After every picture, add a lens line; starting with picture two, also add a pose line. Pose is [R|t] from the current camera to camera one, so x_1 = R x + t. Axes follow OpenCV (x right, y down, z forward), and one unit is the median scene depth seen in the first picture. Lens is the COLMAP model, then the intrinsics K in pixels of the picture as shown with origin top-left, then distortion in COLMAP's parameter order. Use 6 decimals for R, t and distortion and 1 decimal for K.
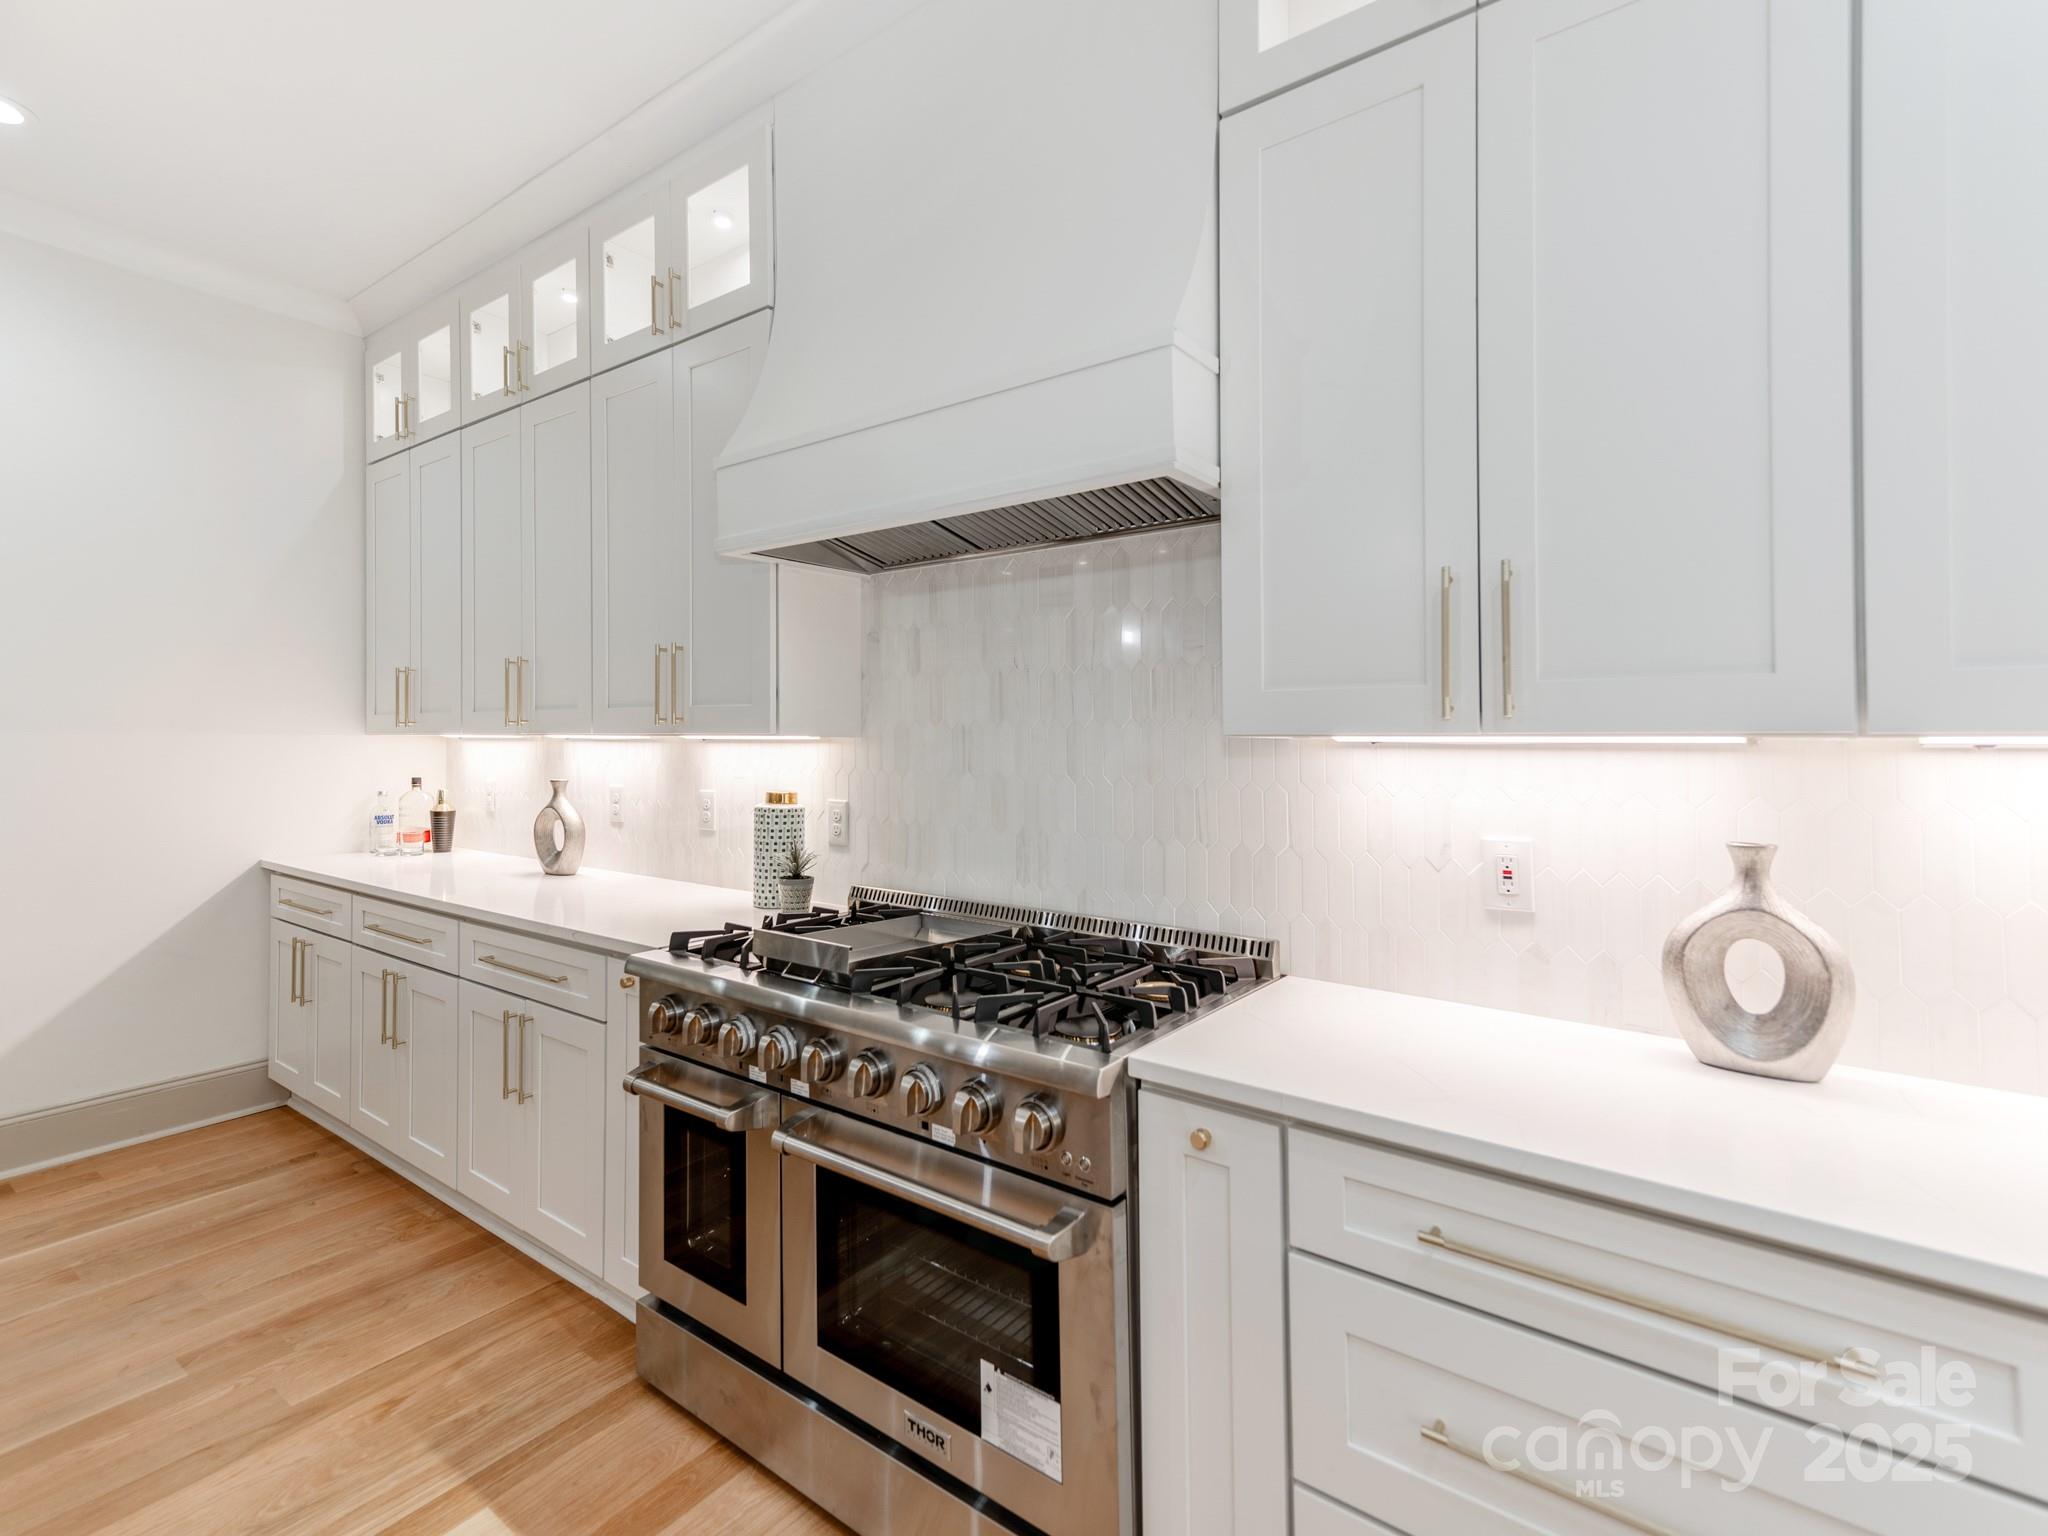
lens RADIAL K [[952.4, 0, 1029.0], [0, 952.4, 752.8], [0, 0, 1]] dist [0.012578, 0.000317]
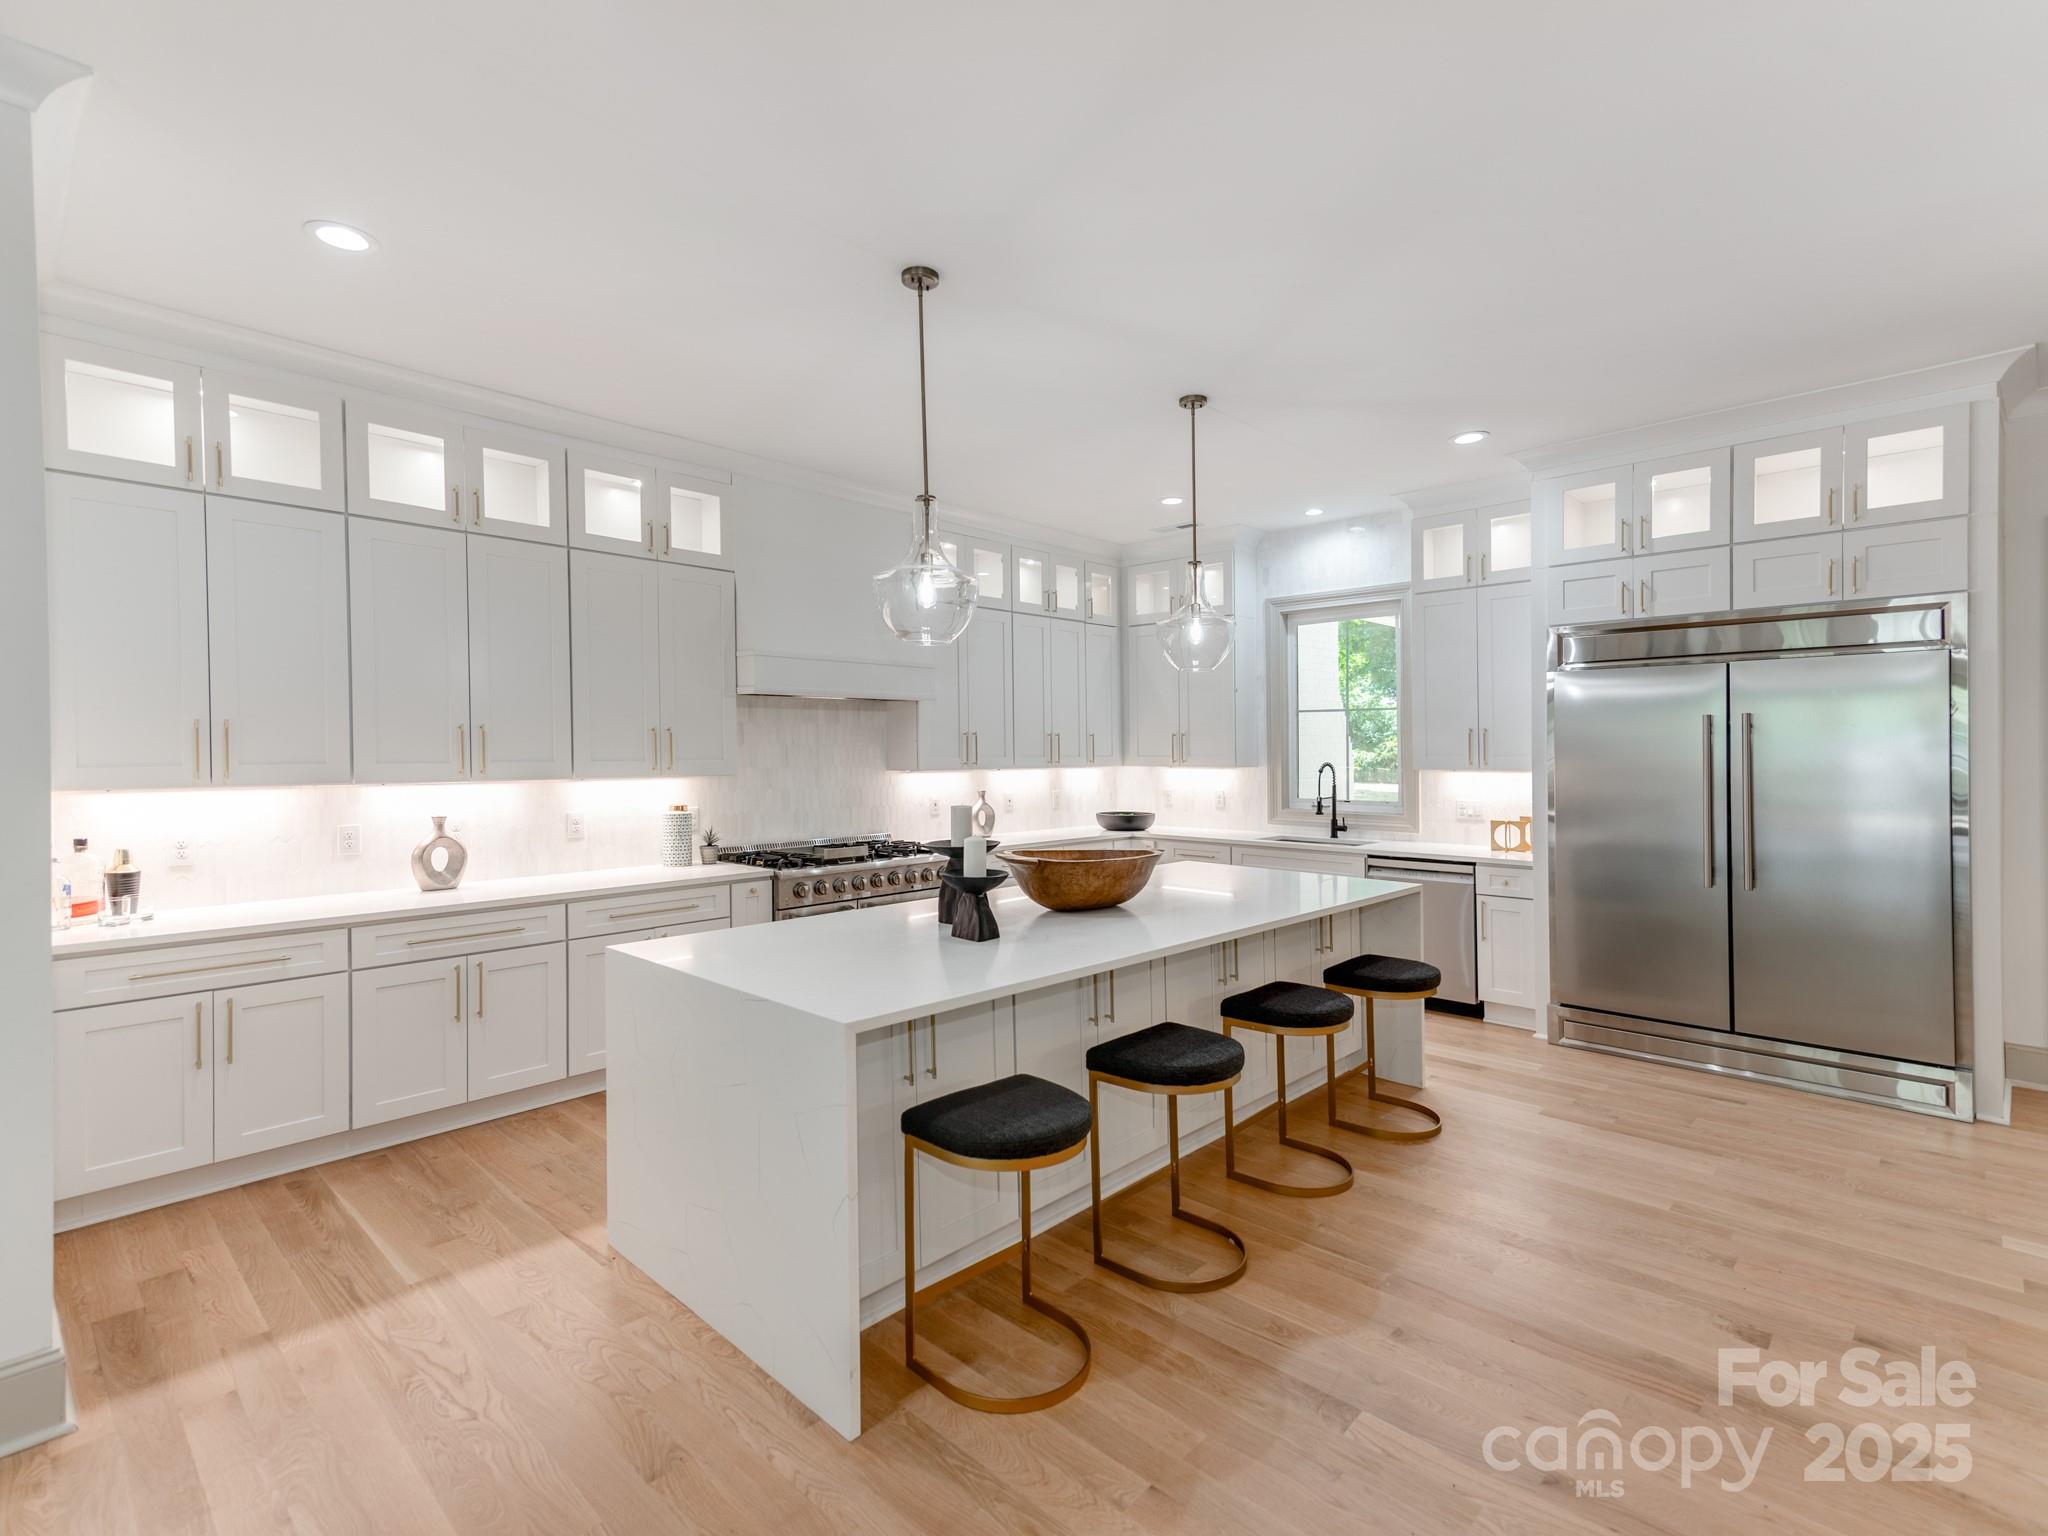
lens RADIAL K [[952.4, 0, 1021.4], [0, 952.4, 760.7], [0, 0, 1]] dist [0.012578, 0.000317]
pose [[0.136509, -0.015119, 0.990523, -2.030839], [0.016703, 0.999777, 0.012958, -0.059635], [-0.990498, 0.014775, 0.136731, 0.077707]]
